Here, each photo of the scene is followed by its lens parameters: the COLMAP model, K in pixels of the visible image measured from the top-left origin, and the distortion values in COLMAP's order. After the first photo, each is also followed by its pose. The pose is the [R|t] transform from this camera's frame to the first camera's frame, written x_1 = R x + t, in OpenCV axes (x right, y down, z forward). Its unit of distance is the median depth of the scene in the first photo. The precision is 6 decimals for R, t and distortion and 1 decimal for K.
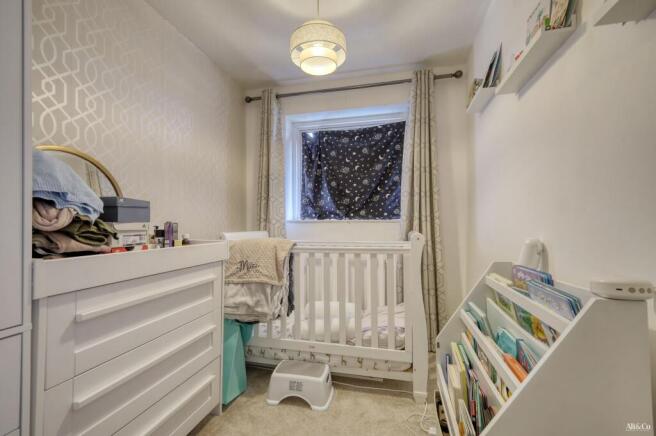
lens RADIAL K [[284.4, 0, 329.6], [0, 284.4, 218.7], [0, 0, 1]] dist [0.009206, 0.000182]
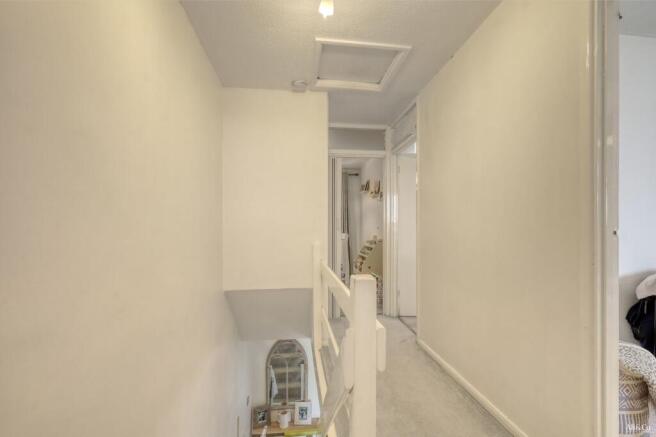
lens RADIAL K [[284.4, 0, 328.6], [0, 284.4, 223.0], [0, 0, 1]] dist [0.009206, 0.000182]
pose [[0.939042, 0.005112, 0.343765, -0.695227], [-0.000718, 0.999916, -0.012907, -0.024361], [-0.343803, 0.011874, 0.938967, -1.372120]]
